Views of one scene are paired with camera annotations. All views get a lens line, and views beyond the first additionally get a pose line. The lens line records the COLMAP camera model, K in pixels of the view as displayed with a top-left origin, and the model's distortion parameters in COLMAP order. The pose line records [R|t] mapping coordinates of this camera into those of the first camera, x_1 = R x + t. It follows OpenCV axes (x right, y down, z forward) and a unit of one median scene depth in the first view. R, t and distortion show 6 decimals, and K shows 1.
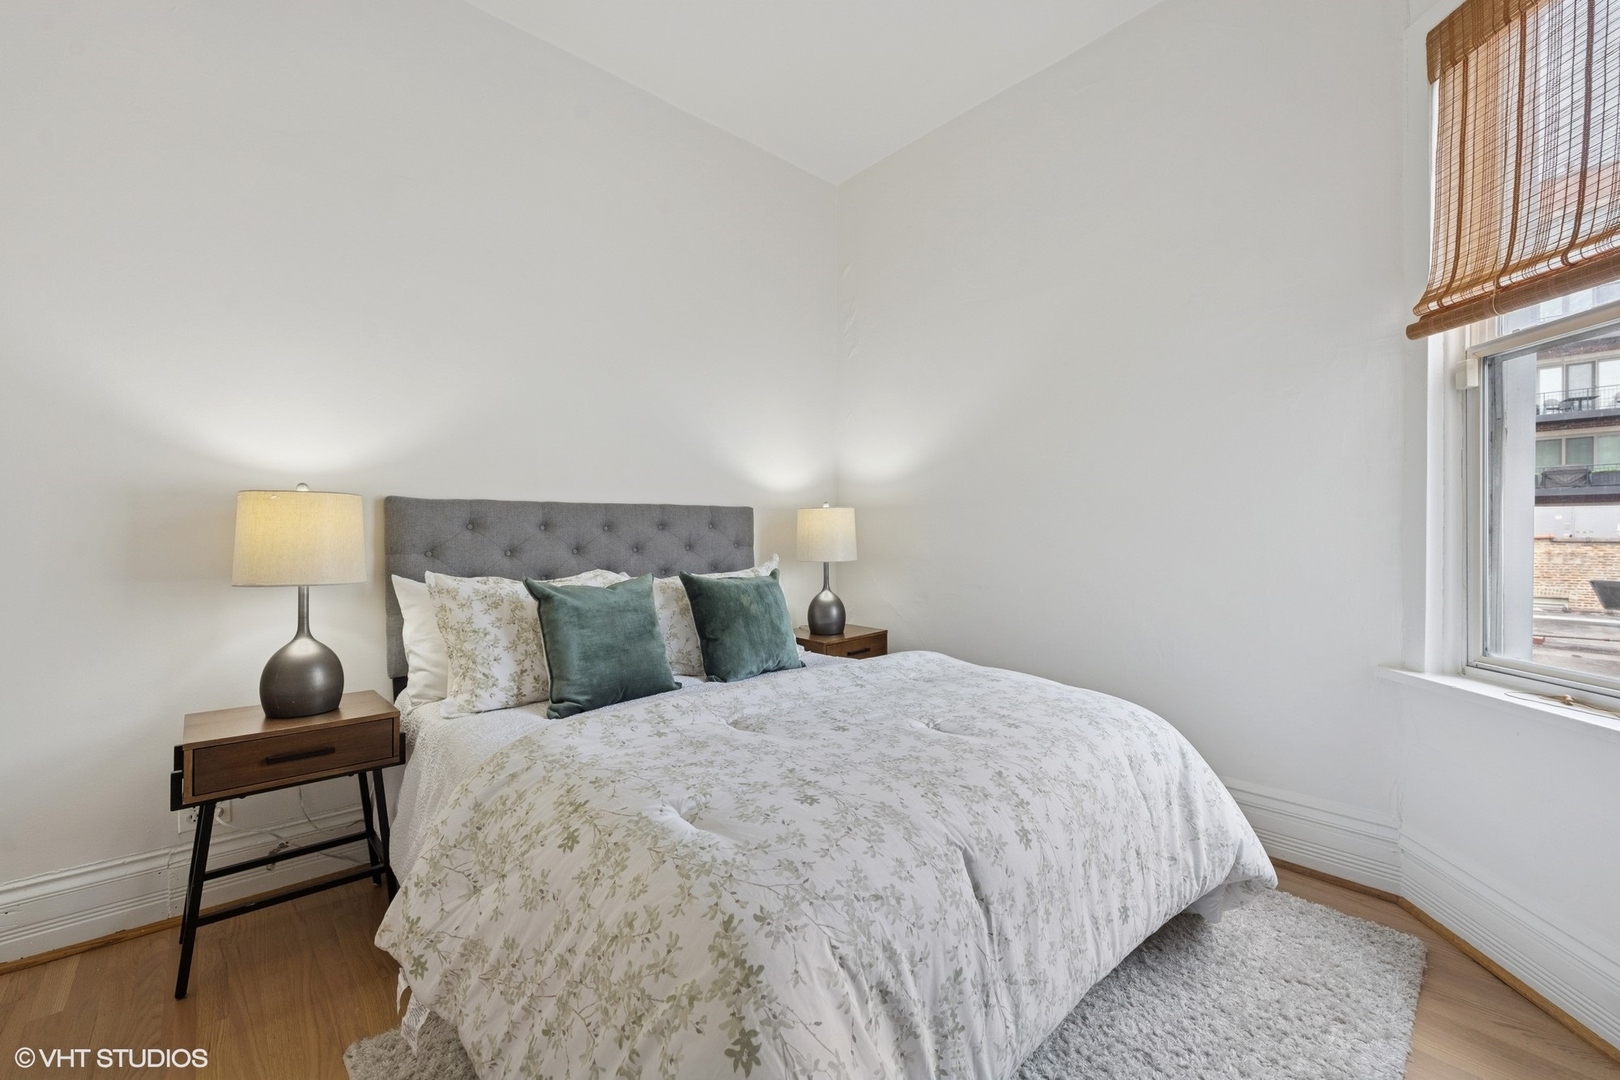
lens RADIAL K [[648.3, 0, 805.8], [0, 648.3, 535.3], [0, 0, 1]] dist [0.000209, 0.000074]
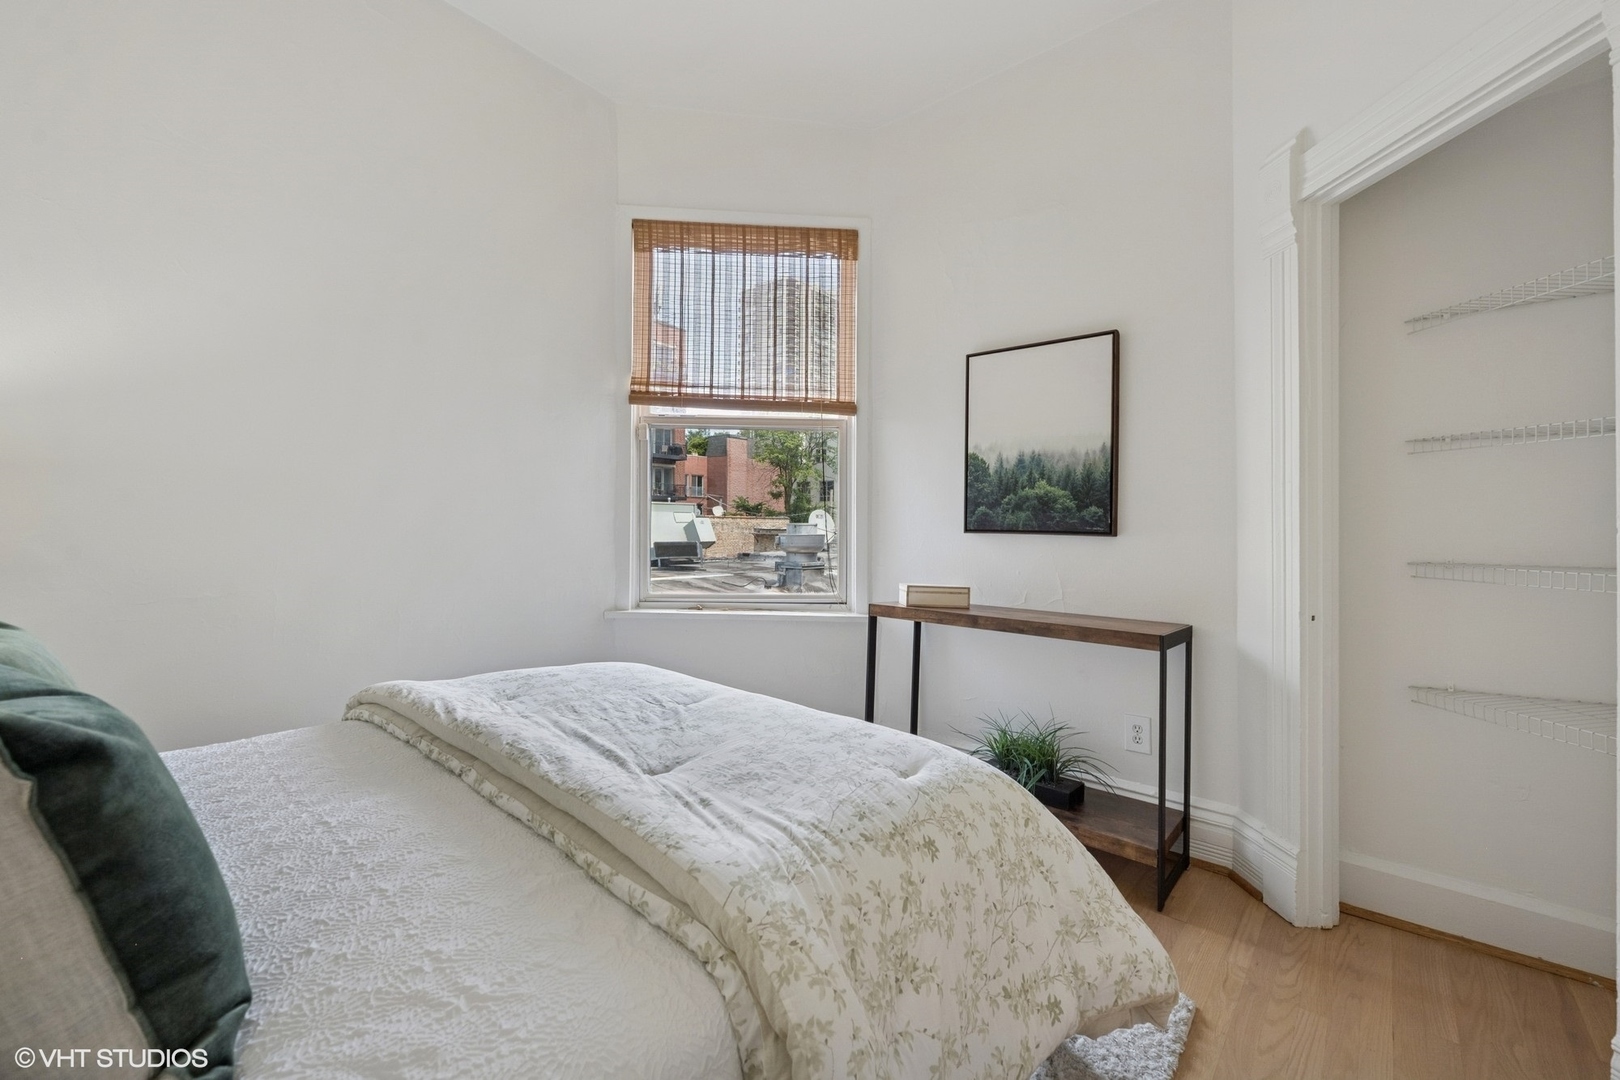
lens RADIAL K [[656.2, 0, 812.9], [0, 656.2, 534.1], [0, 0, 1]] dist [-0.000006, 0.000052]
pose [[-0.116606, -0.017356, 0.993027, -0.925783], [-0.012100, 0.999798, 0.016054, -0.013152], [-0.993105, -0.010143, -0.116792, 0.908850]]
